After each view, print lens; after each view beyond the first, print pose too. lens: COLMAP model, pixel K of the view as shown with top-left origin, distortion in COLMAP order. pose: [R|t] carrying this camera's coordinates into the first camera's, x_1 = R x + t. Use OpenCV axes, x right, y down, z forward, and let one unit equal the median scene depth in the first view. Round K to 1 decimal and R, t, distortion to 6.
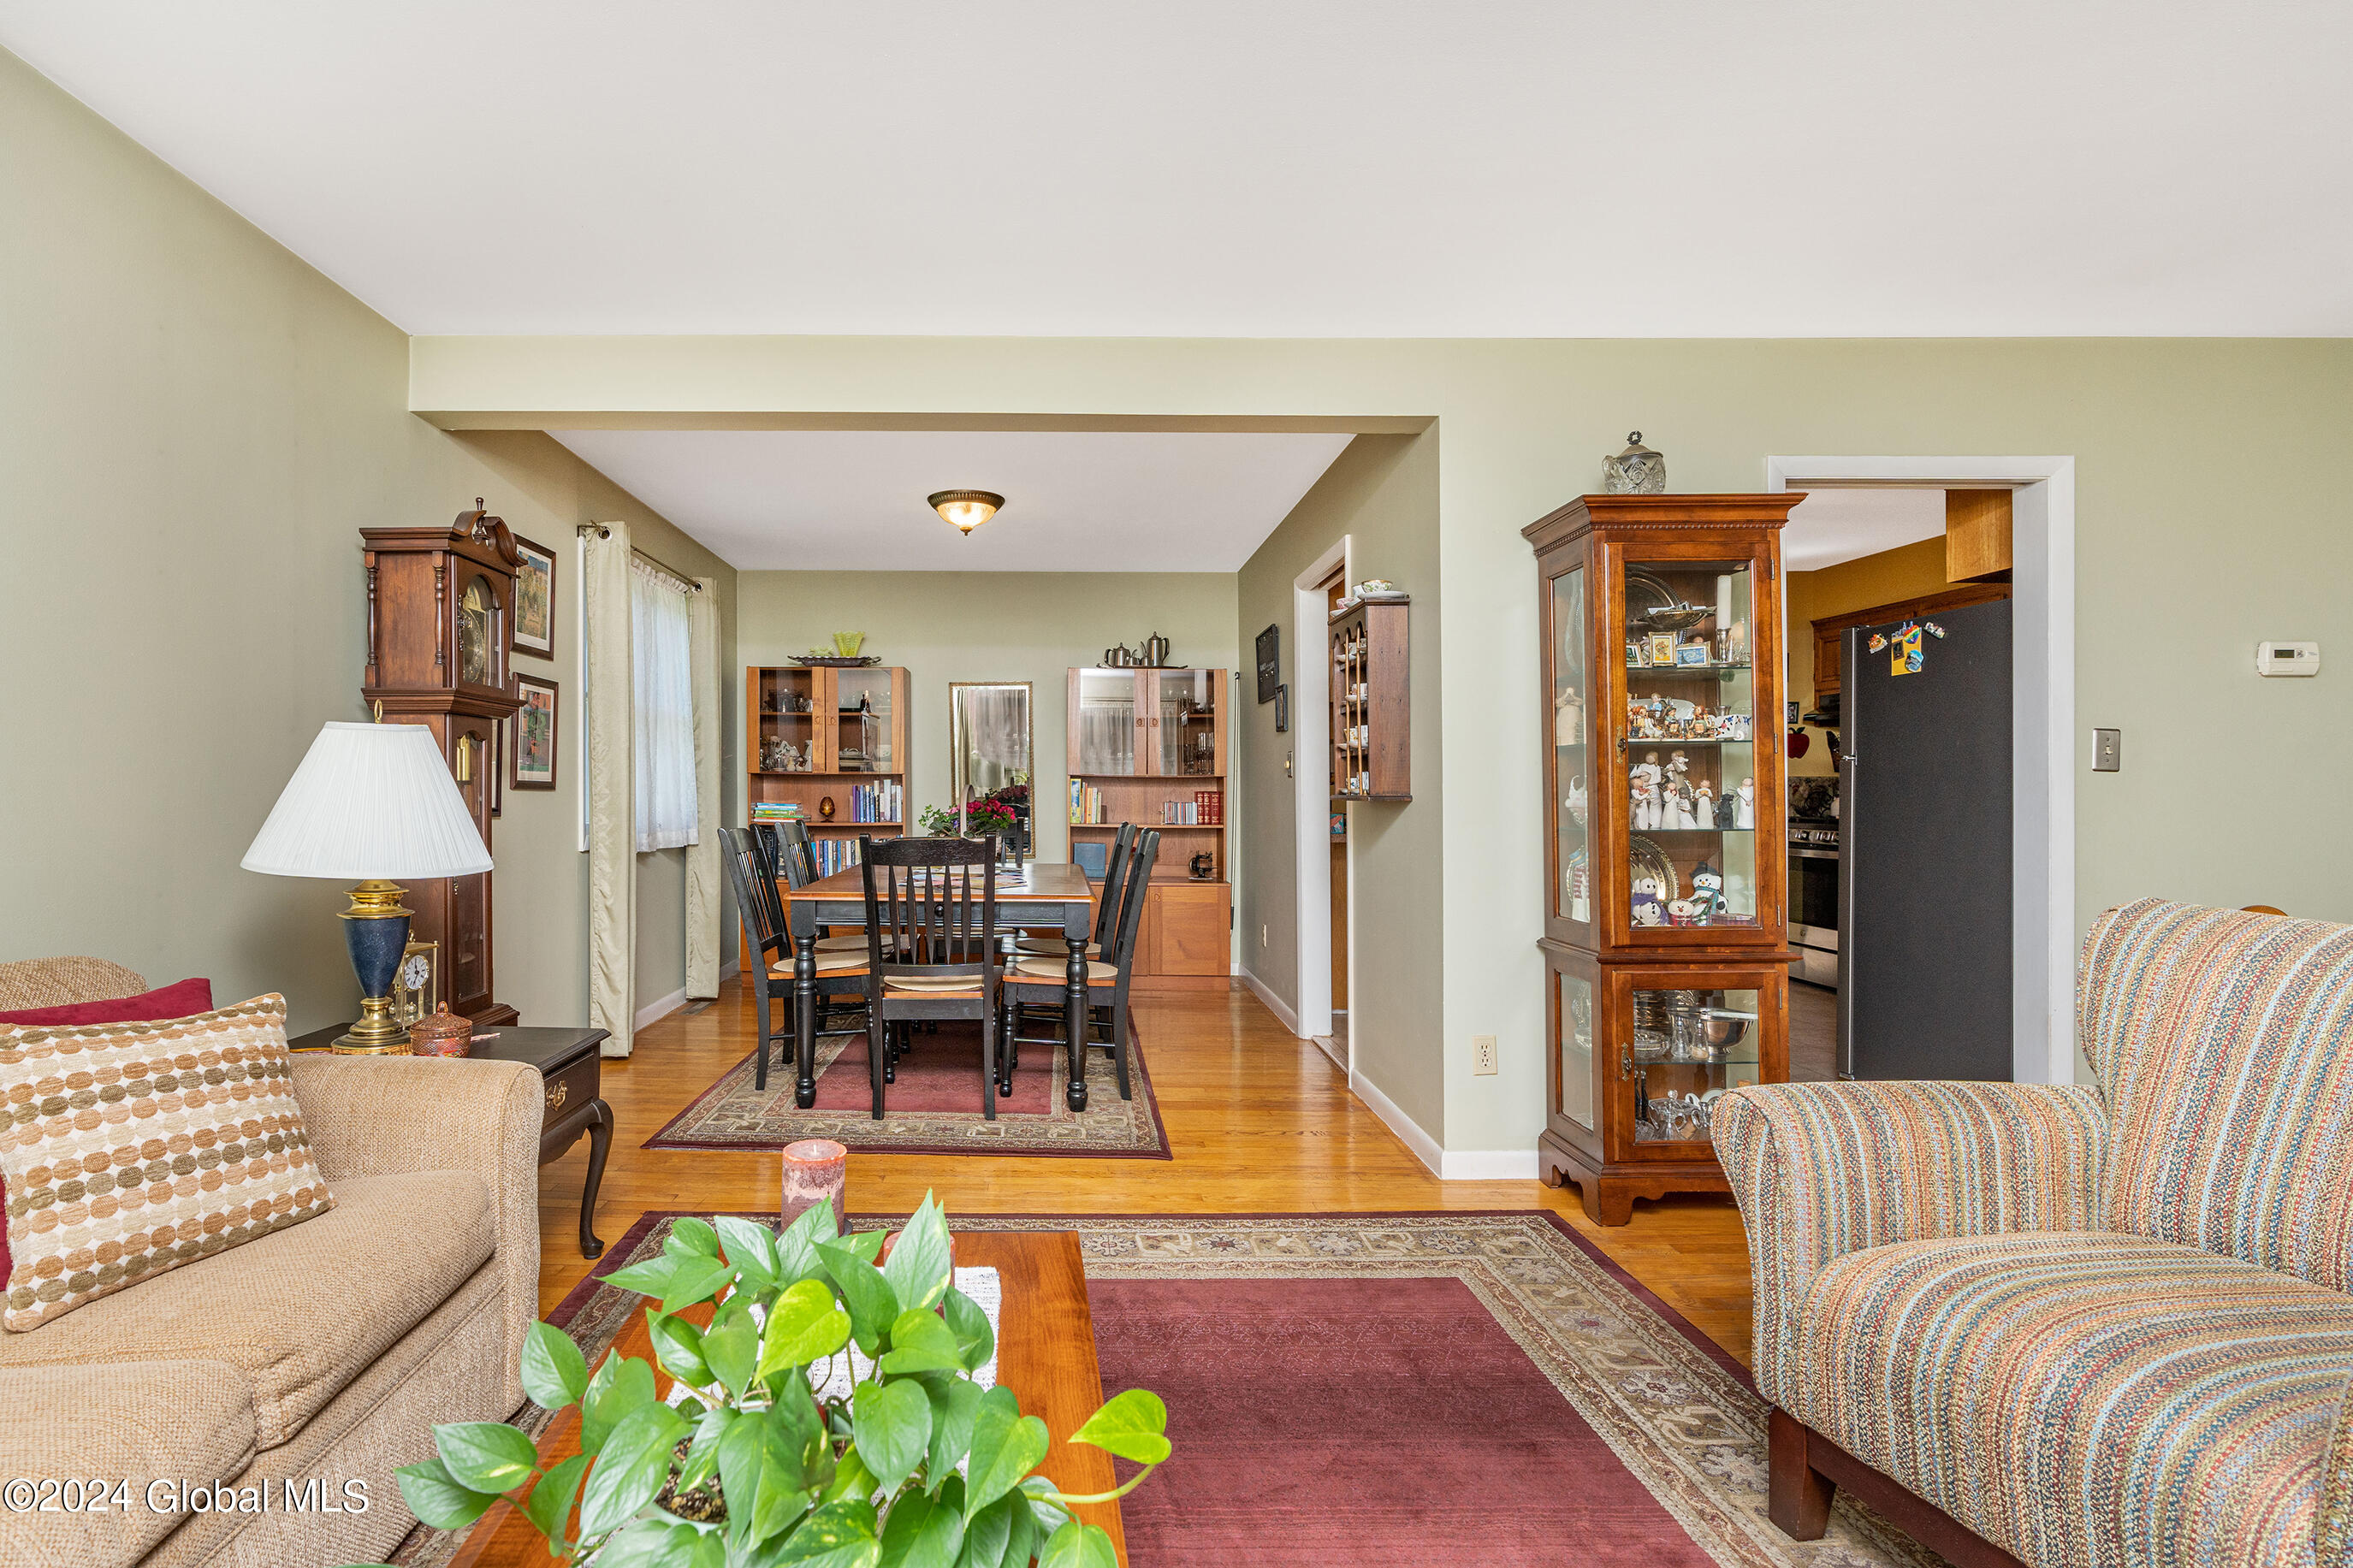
lens RADIAL K [[1400.0, 0, 1172.2], [0, 1400.0, 810.9], [0, 0, 1]] dist [-0.000706, 0.000209]
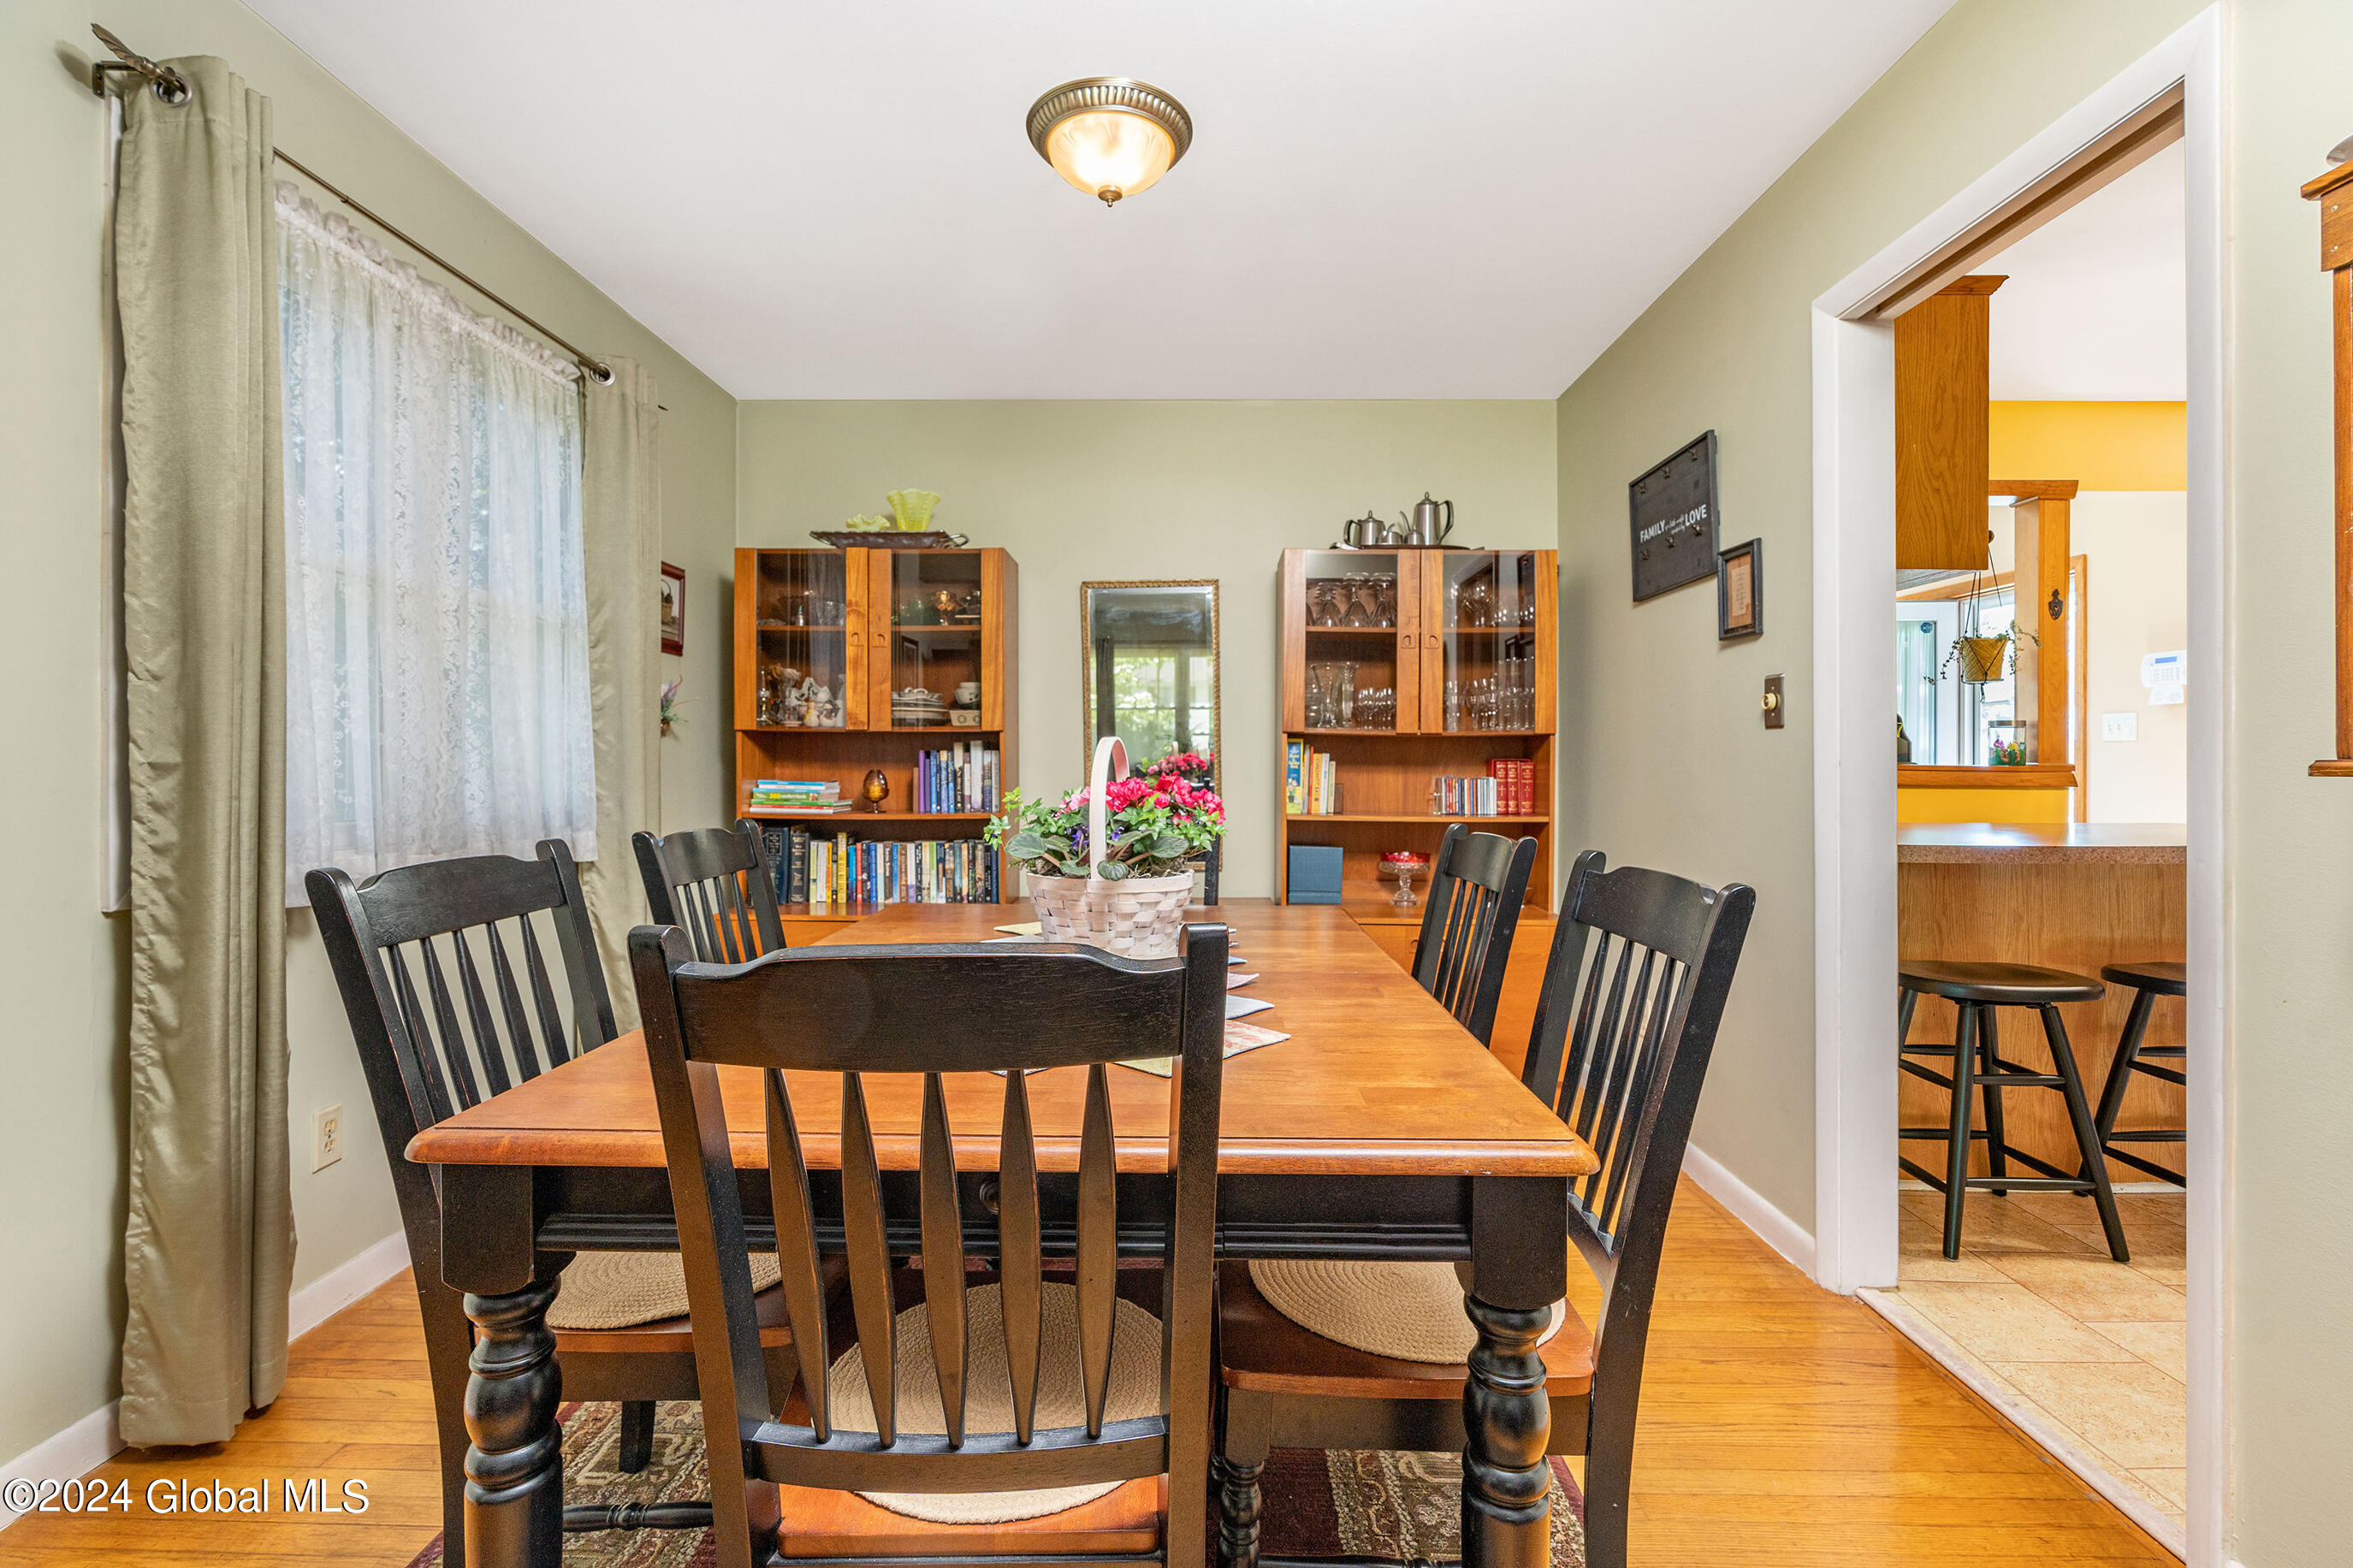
lens RADIAL K [[1400.0, 0, 1172.2], [0, 1400.0, 810.9], [0, 0, 1]] dist [-0.000706, 0.000209]
pose [[0.994888, 0.002273, -0.100964, -0.062690], [-0.000890, 0.999905, 0.013742, -0.001716], [0.100985, -0.013582, 0.994795, 0.426083]]
